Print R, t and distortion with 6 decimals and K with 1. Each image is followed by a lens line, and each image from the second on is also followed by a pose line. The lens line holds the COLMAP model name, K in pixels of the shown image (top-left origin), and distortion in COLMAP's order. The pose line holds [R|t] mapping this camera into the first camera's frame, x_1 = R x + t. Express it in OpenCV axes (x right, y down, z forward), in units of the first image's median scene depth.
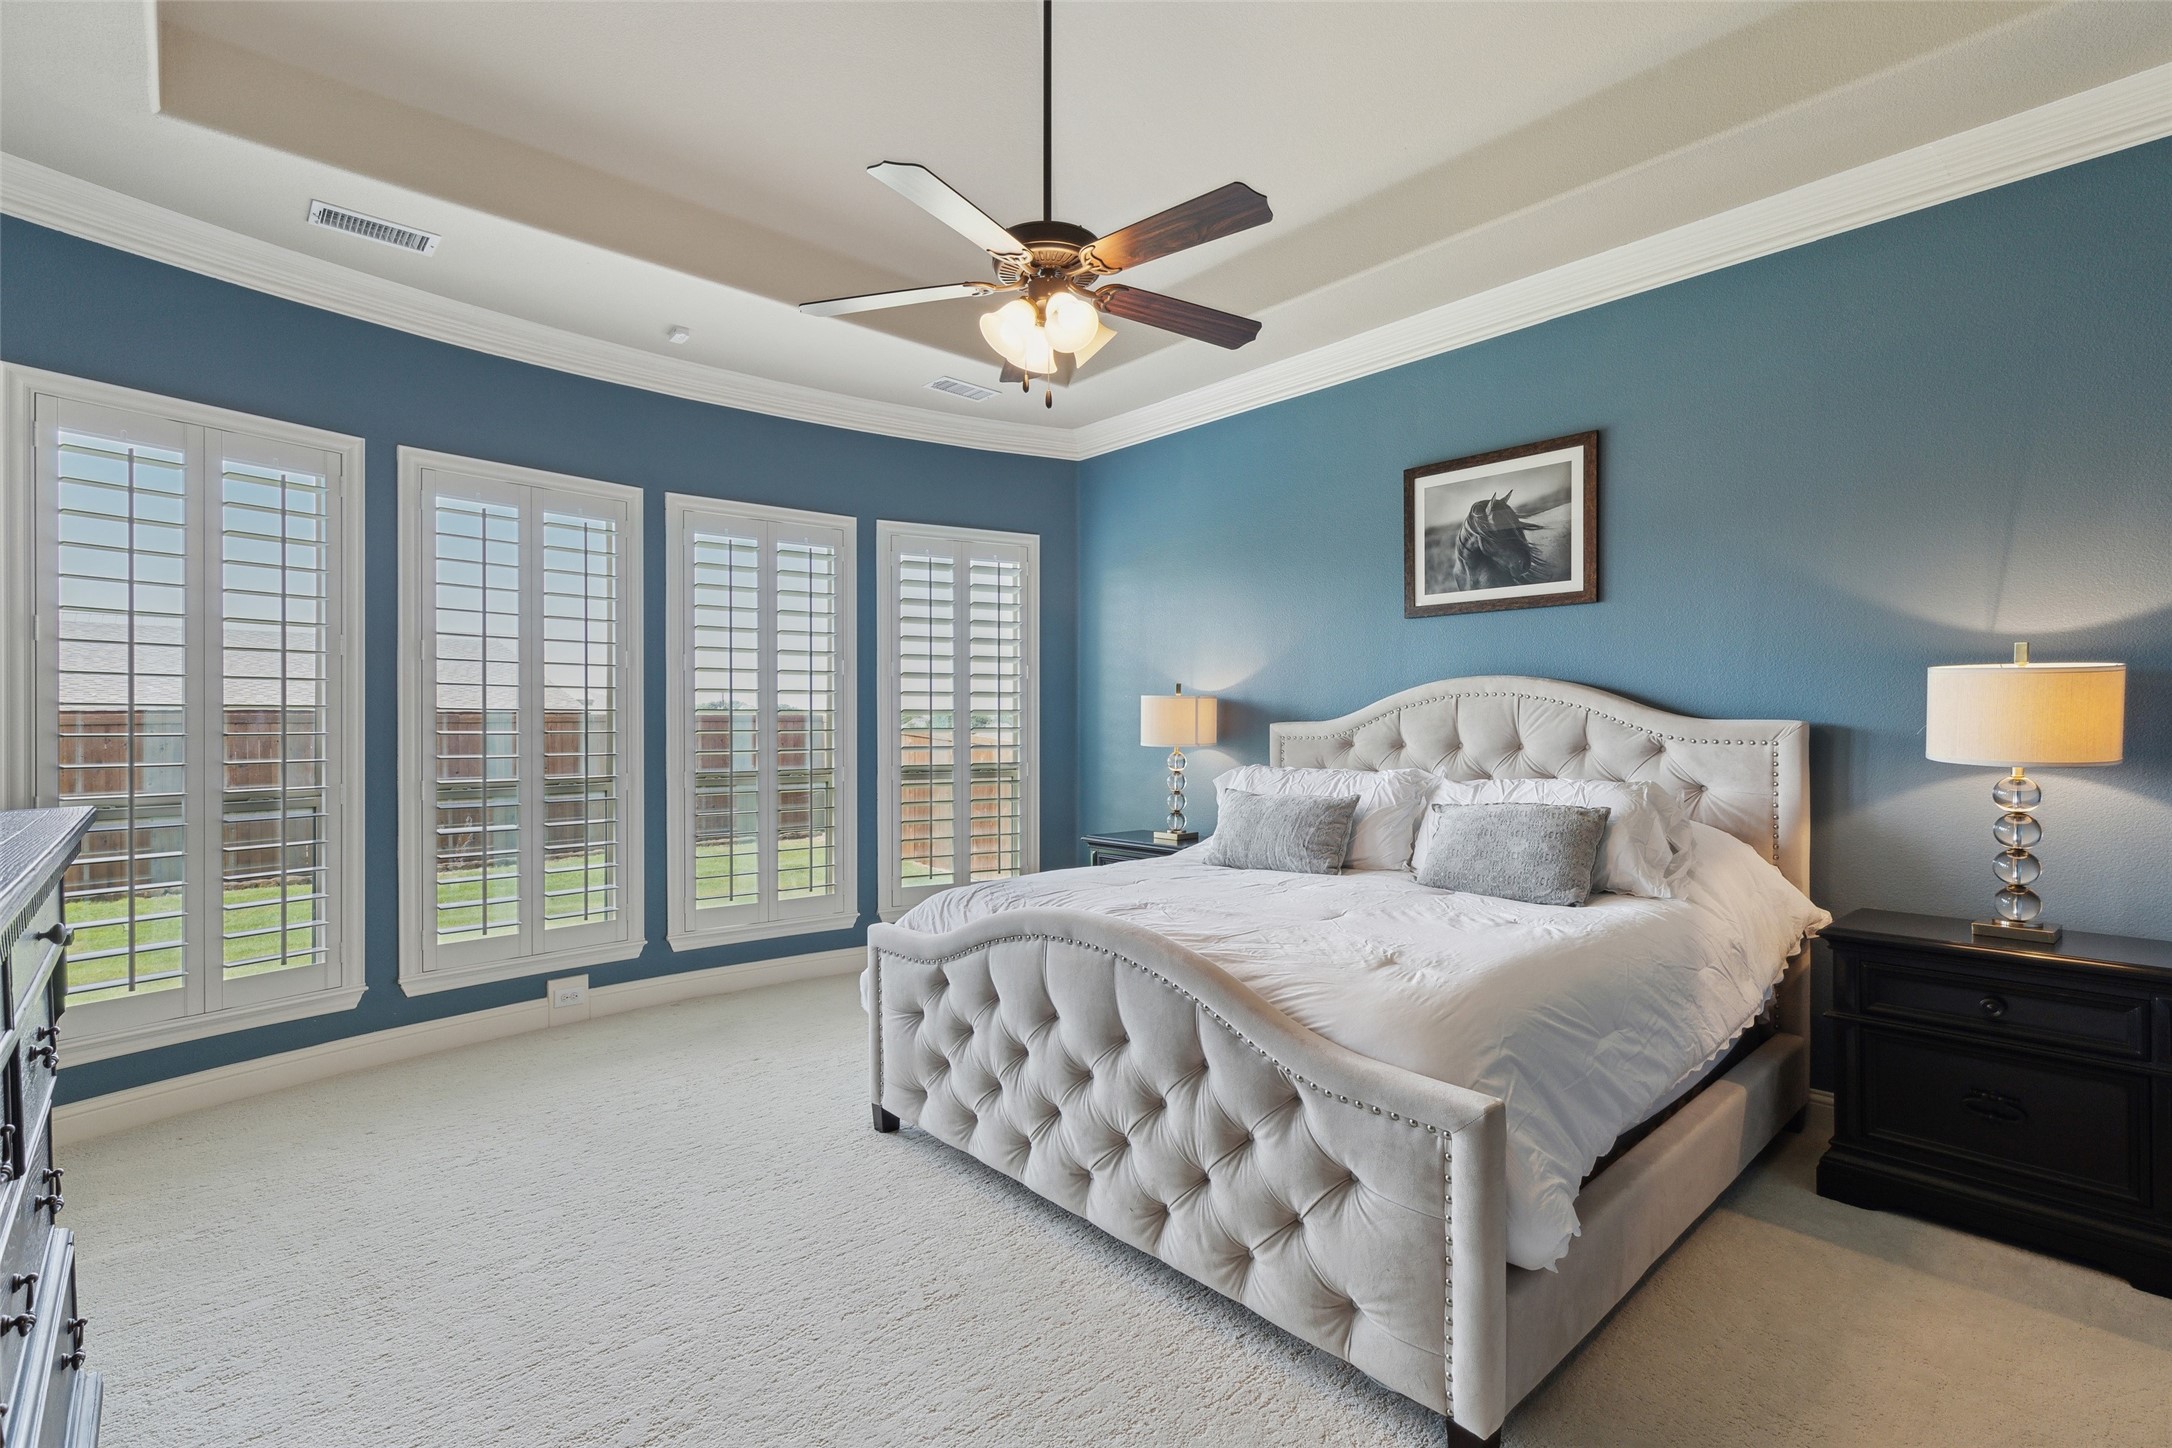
lens RADIAL K [[986.2, 0, 1147.1], [0, 986.2, 725.8], [0, 0, 1]] dist [0.005711, -0.001292]
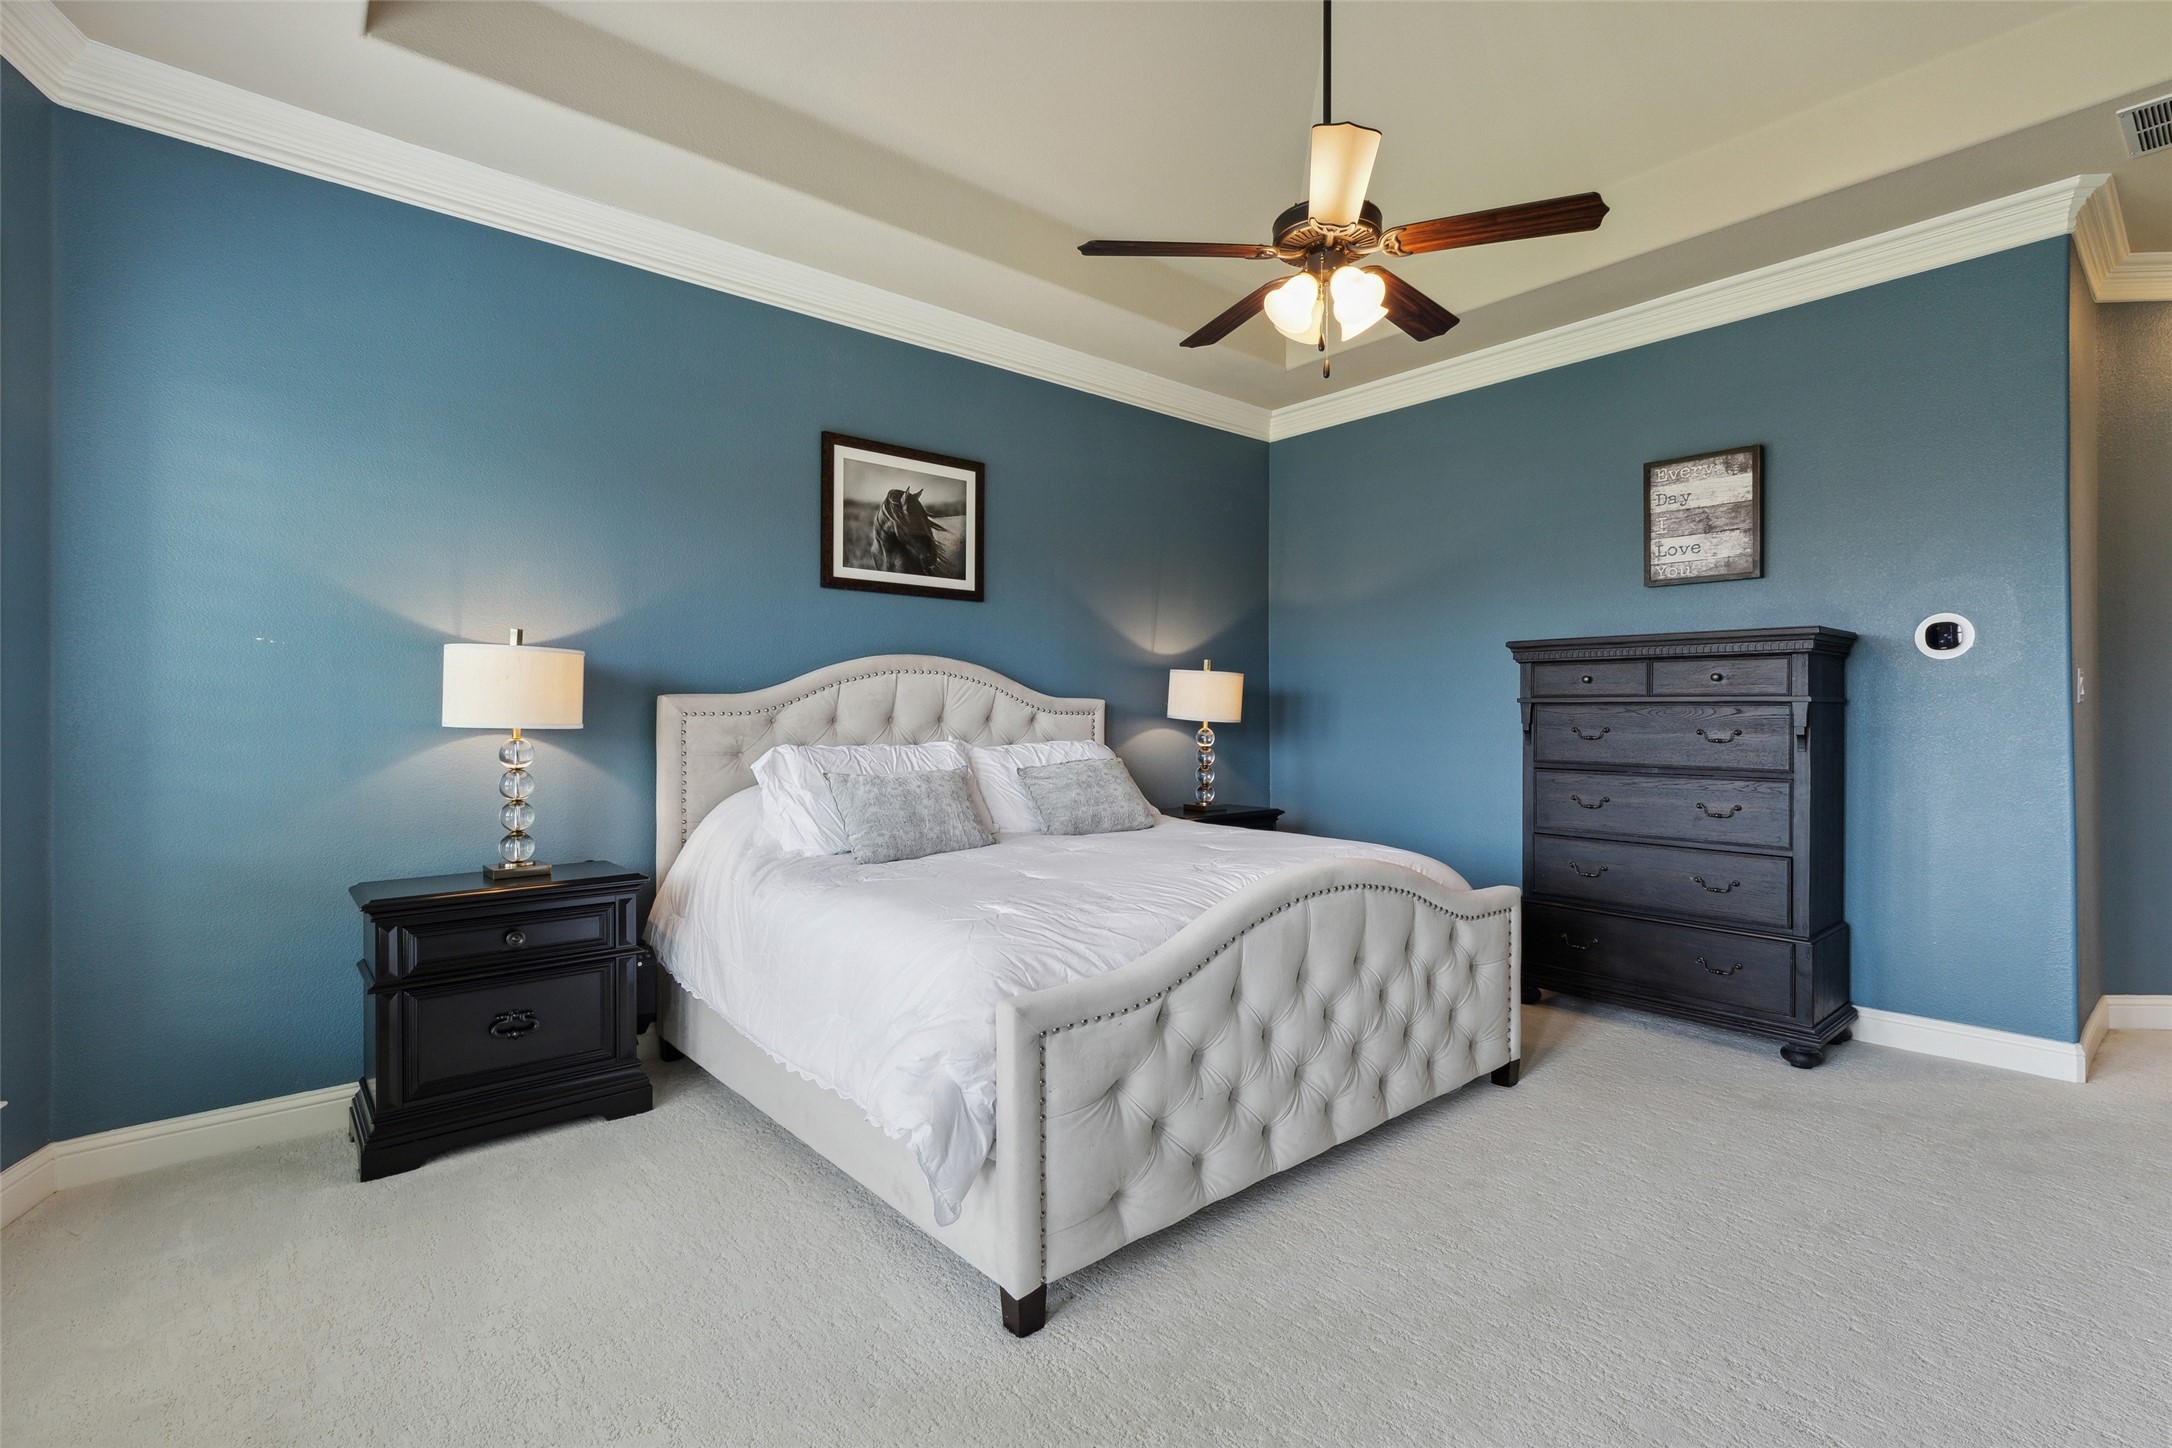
lens RADIAL K [[986.2, 0, 1095.8], [0, 986.2, 713.6], [0, 0, 1]] dist [0.005711, -0.001292]
pose [[0.066273, -0.011128, 0.997739, -0.686603], [-0.012582, 0.999849, 0.011987, -0.001110], [-0.997722, -0.013348, 0.066123, 0.683518]]
